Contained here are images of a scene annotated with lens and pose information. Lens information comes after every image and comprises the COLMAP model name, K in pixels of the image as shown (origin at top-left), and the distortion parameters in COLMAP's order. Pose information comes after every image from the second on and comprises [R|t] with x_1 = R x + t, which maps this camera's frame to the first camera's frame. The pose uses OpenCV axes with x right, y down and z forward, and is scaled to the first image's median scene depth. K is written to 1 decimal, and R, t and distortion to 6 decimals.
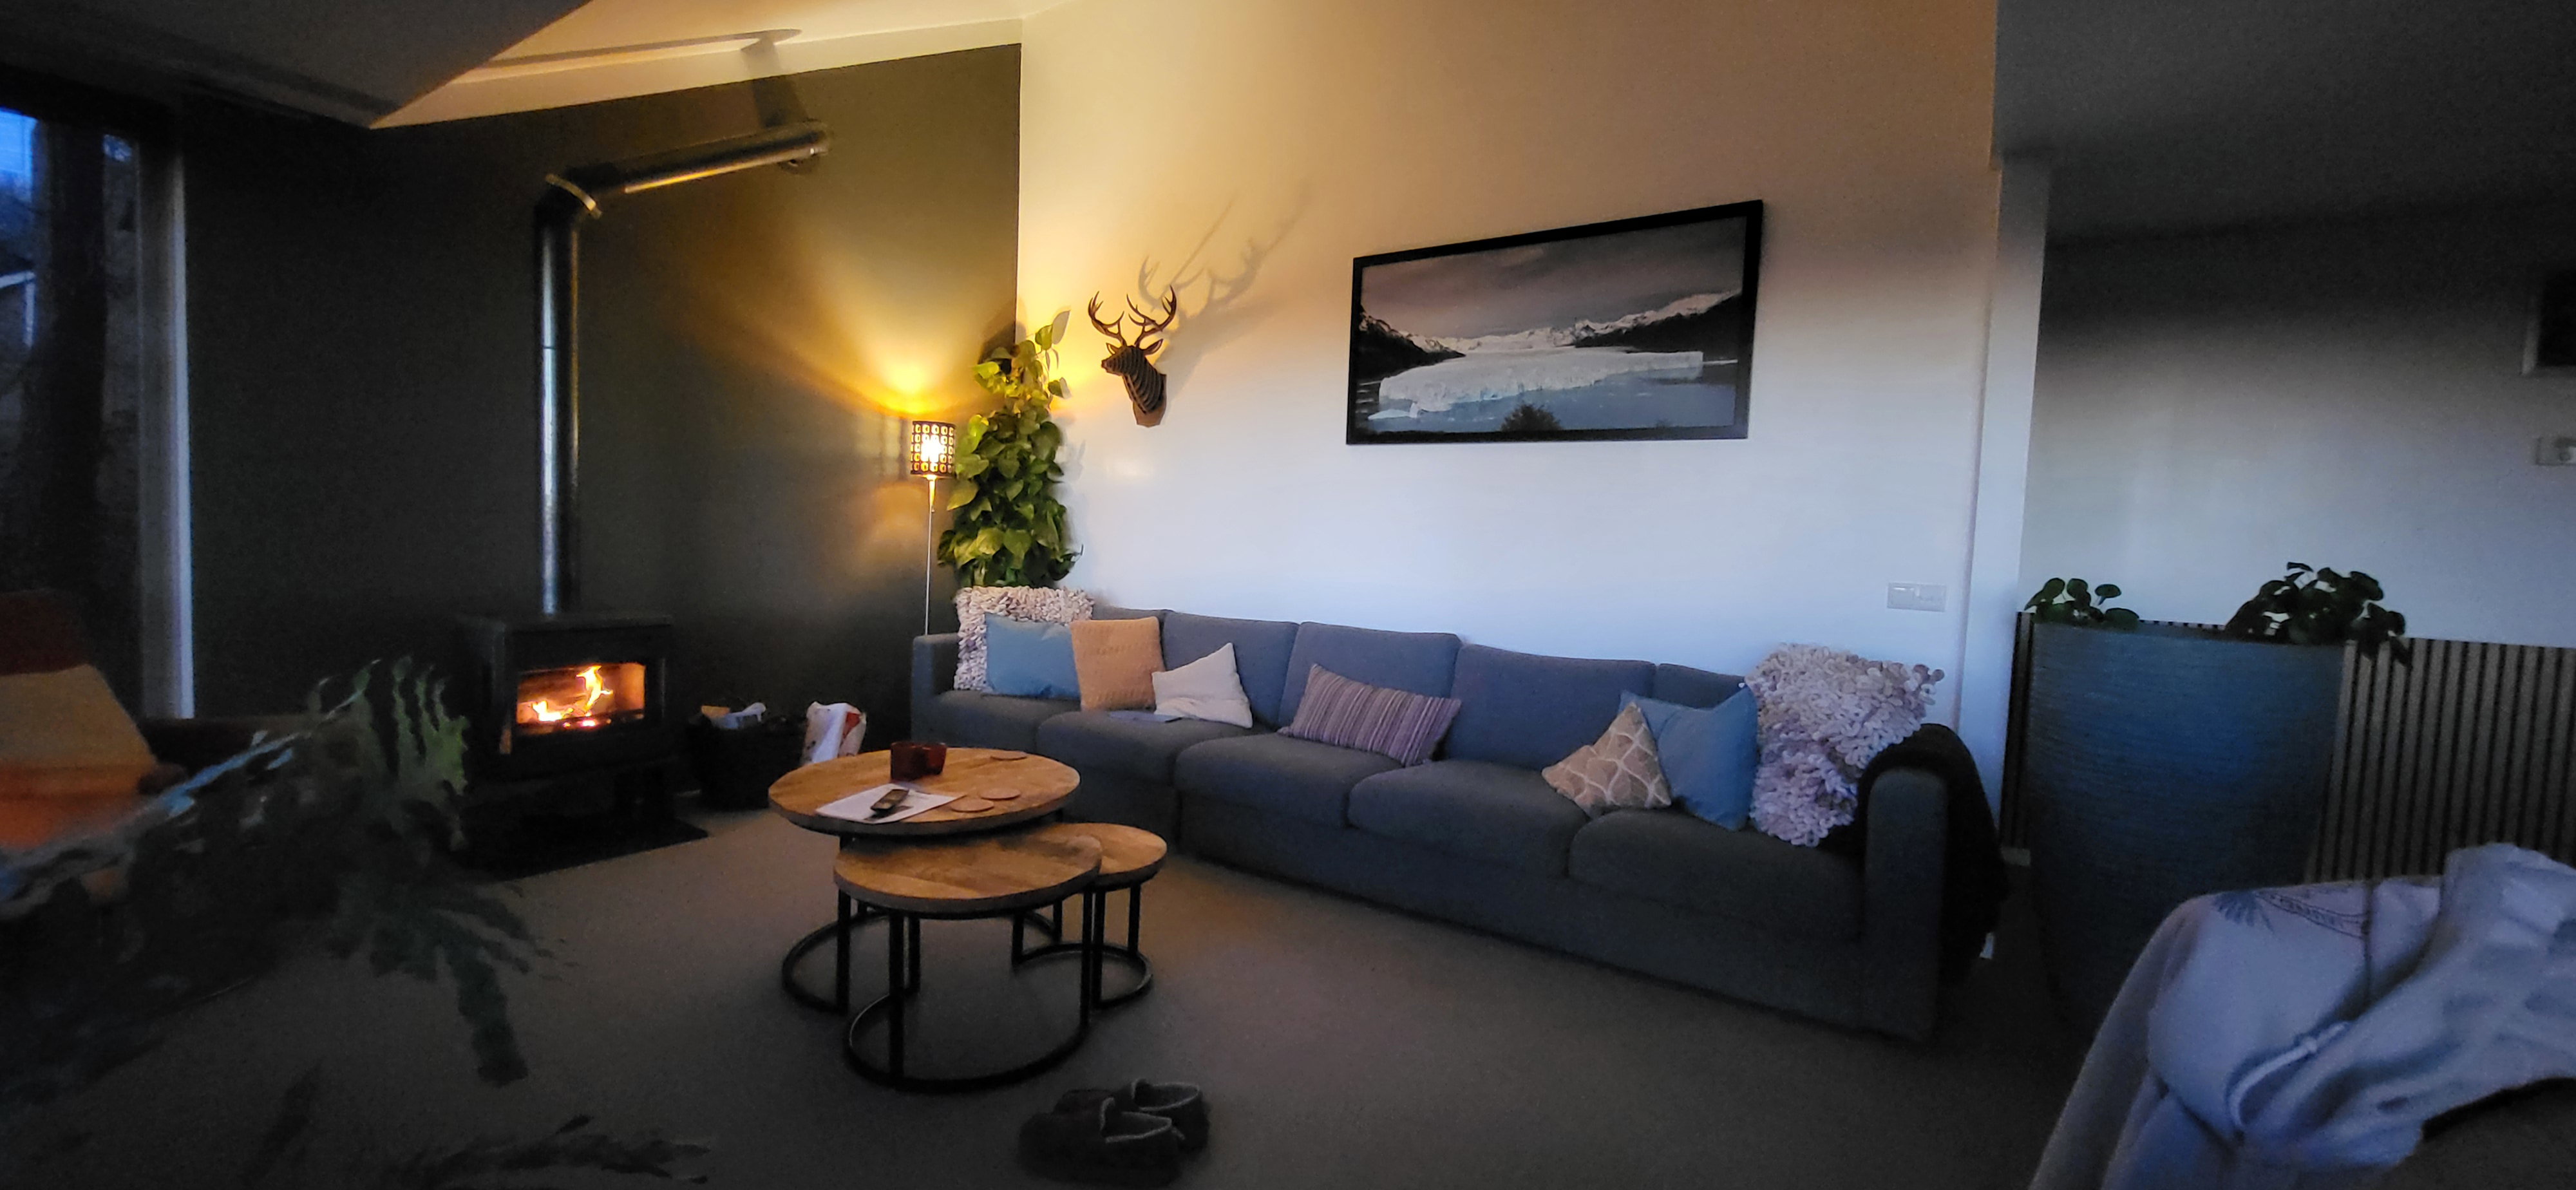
lens RADIAL K [[1015.6, 0, 1288.0], [0, 1015.6, 595.0], [0, 0, 1]] dist [-0.001819, -0.000077]
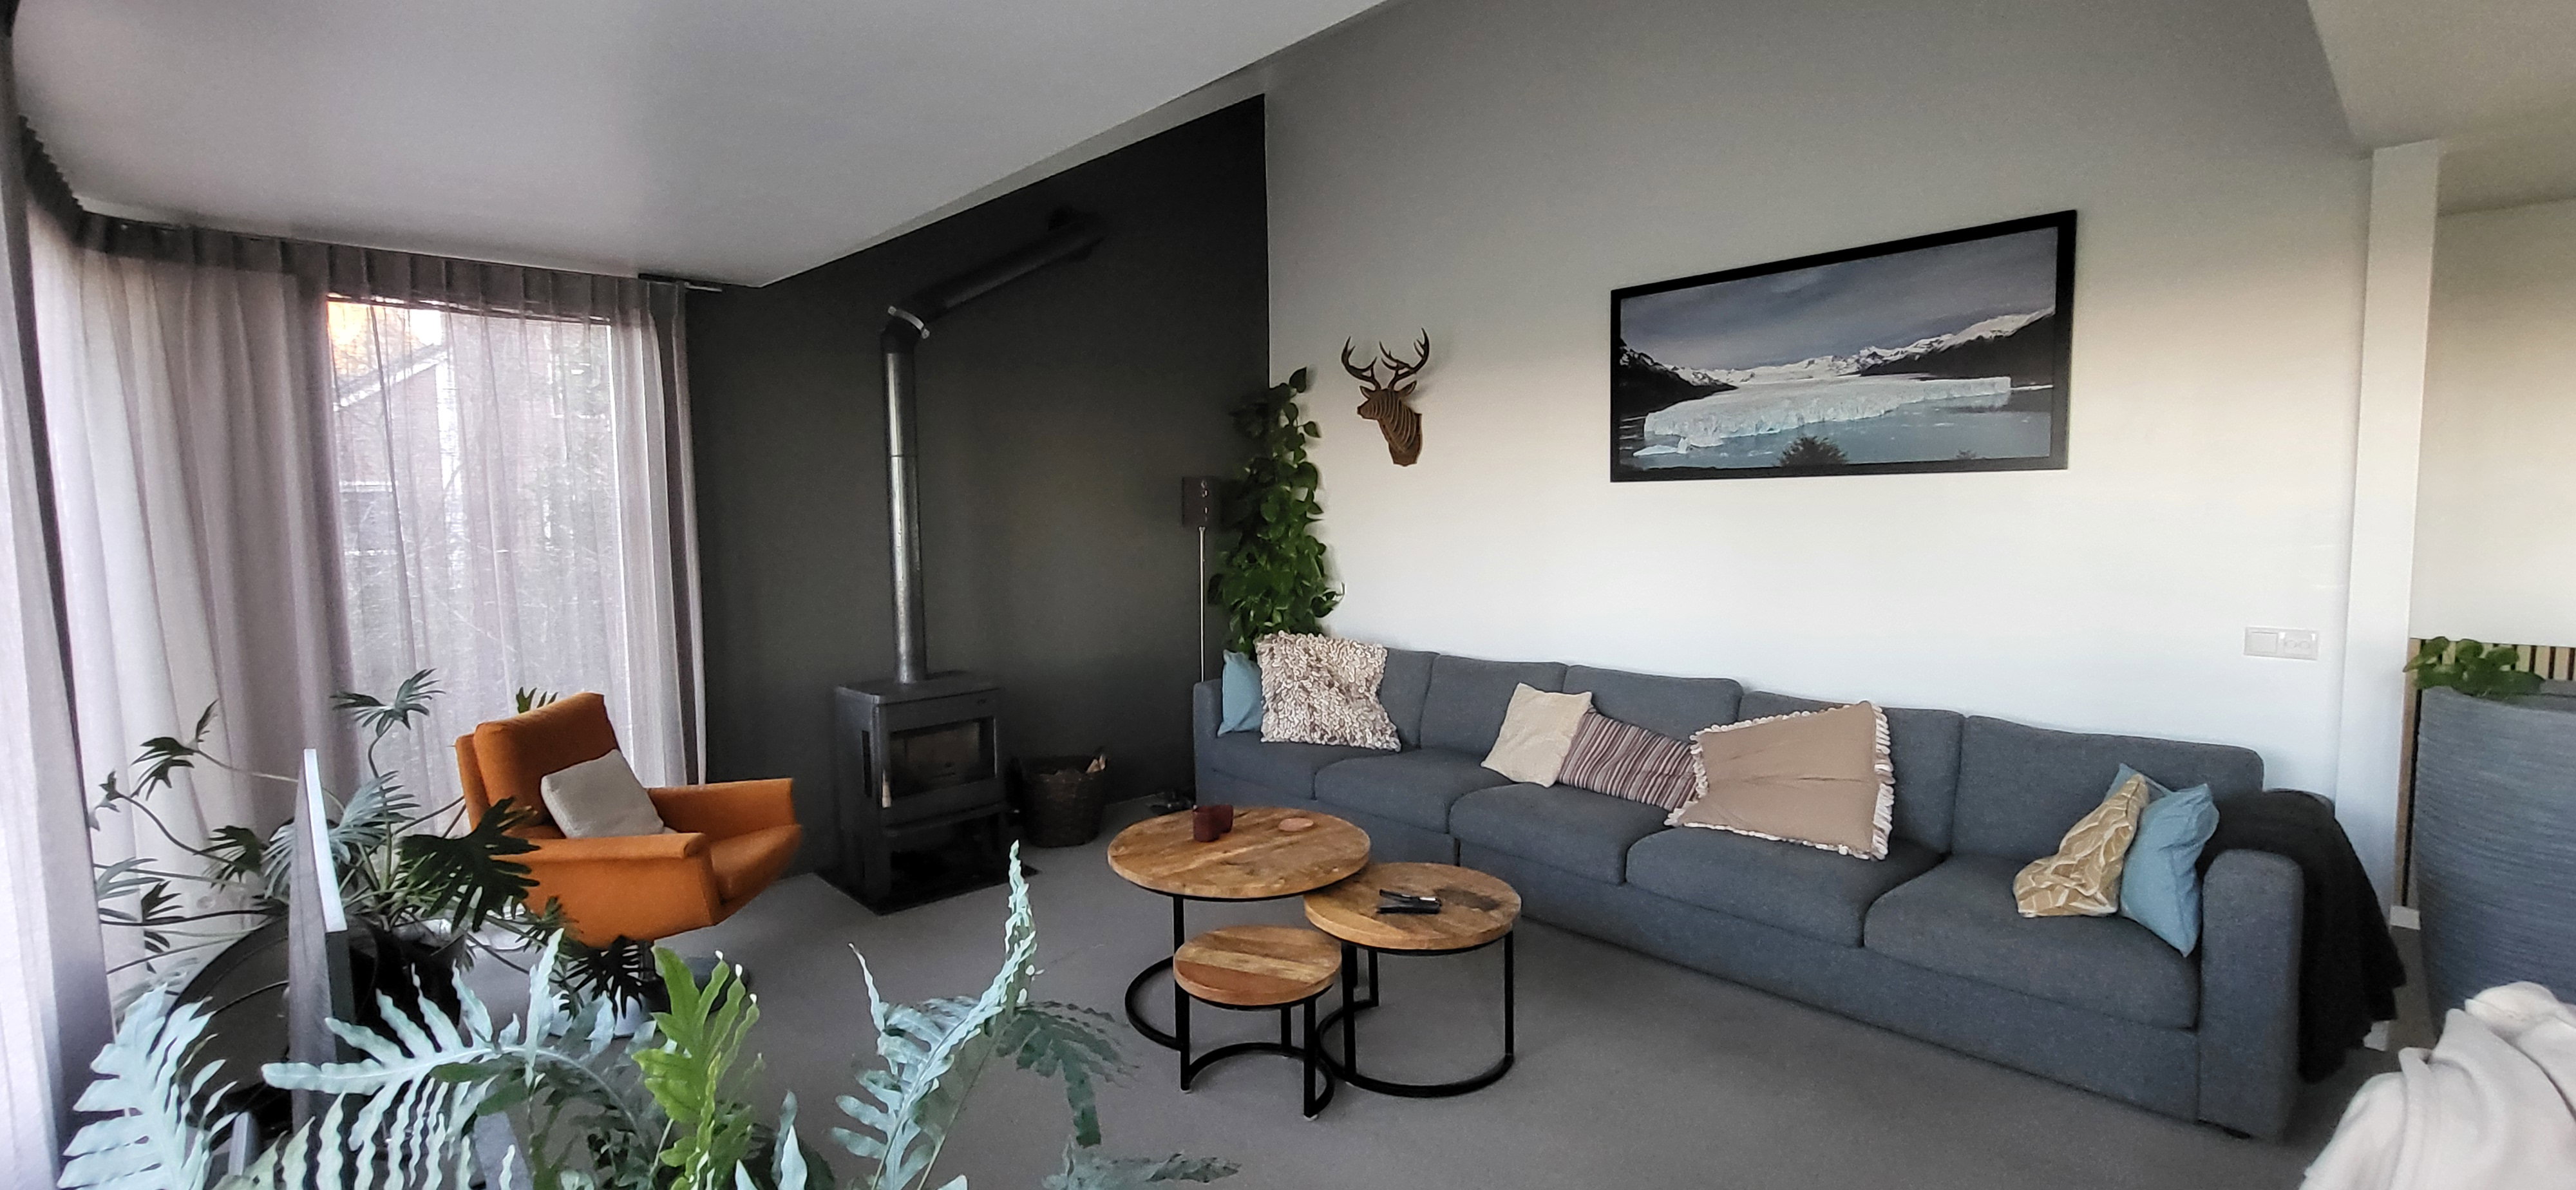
lens RADIAL K [[1091.8, 0, 1288.0], [0, 1091.8, 595.0], [0, 0, 1]] dist [0.001359, -0.005270]
pose [[0.973691, -0.037534, -0.224759, -0.014297], [0.041939, 0.999010, 0.014857, -0.073556], [0.223979, -0.023892, 0.974301, -0.106342]]
